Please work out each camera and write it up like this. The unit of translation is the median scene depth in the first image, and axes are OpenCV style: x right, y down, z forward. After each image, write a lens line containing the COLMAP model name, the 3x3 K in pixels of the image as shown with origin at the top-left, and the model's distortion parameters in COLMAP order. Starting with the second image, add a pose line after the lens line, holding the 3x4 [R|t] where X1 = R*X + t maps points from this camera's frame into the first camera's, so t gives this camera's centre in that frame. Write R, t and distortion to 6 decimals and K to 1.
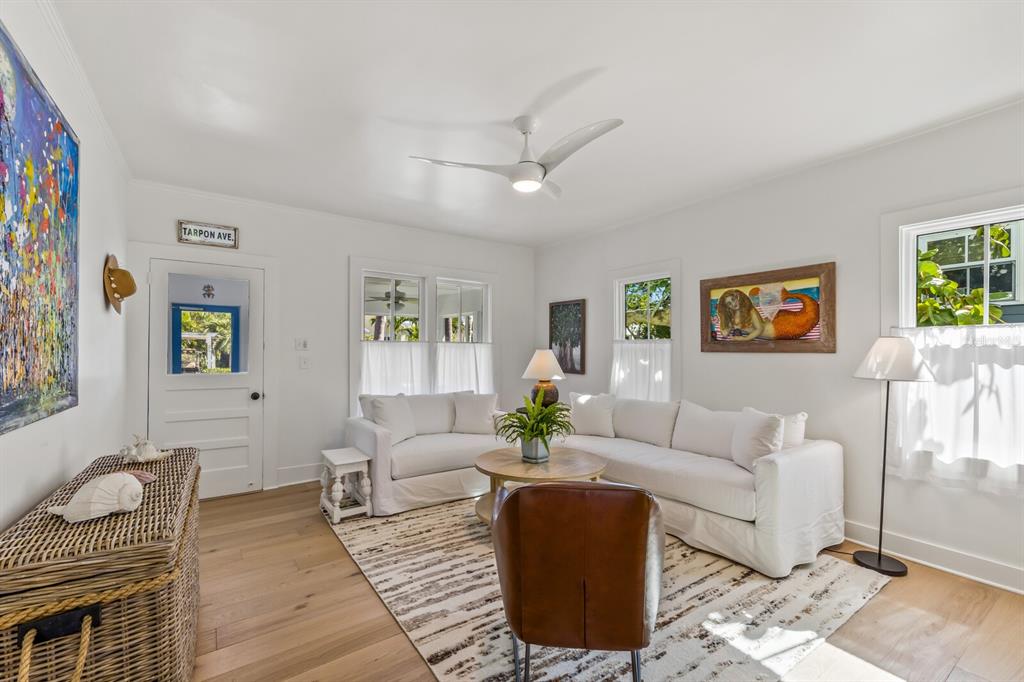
lens RADIAL K [[445.4, 0, 511.8], [0, 445.4, 346.1], [0, 0, 1]] dist [-0.000688, -0.000040]
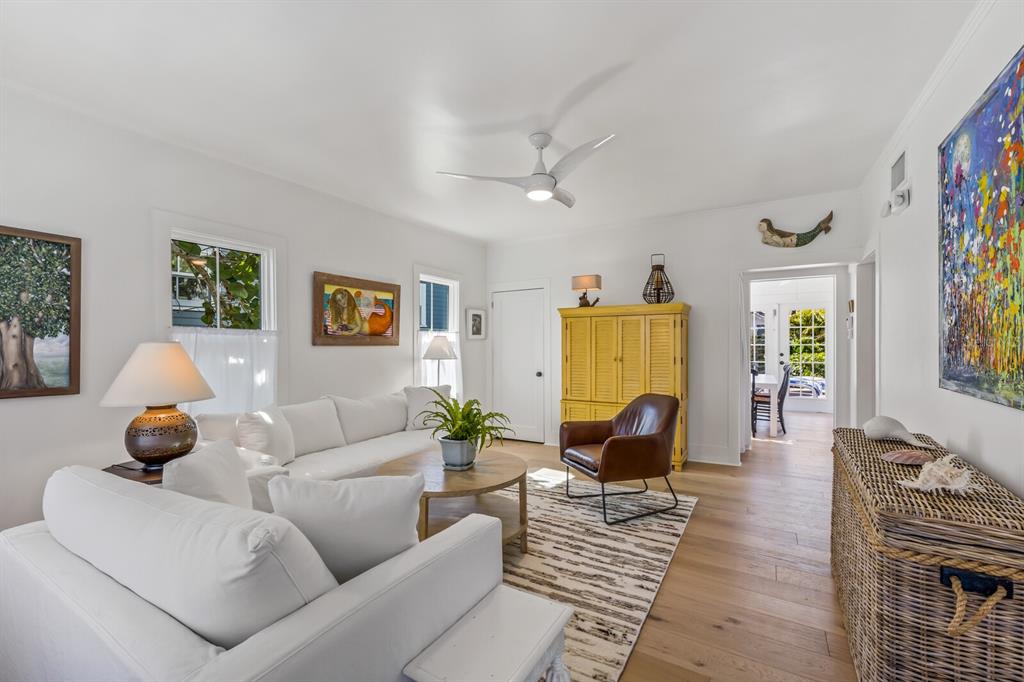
lens RADIAL K [[445.4, 0, 511.8], [0, 445.4, 346.1], [0, 0, 1]] dist [-0.000688, -0.000040]
pose [[-0.436980, 0.000900, 0.899471, -0.719722], [-0.001899, 0.999996, -0.001923, 0.017529], [-0.899469, -0.002548, -0.436976, 1.187481]]
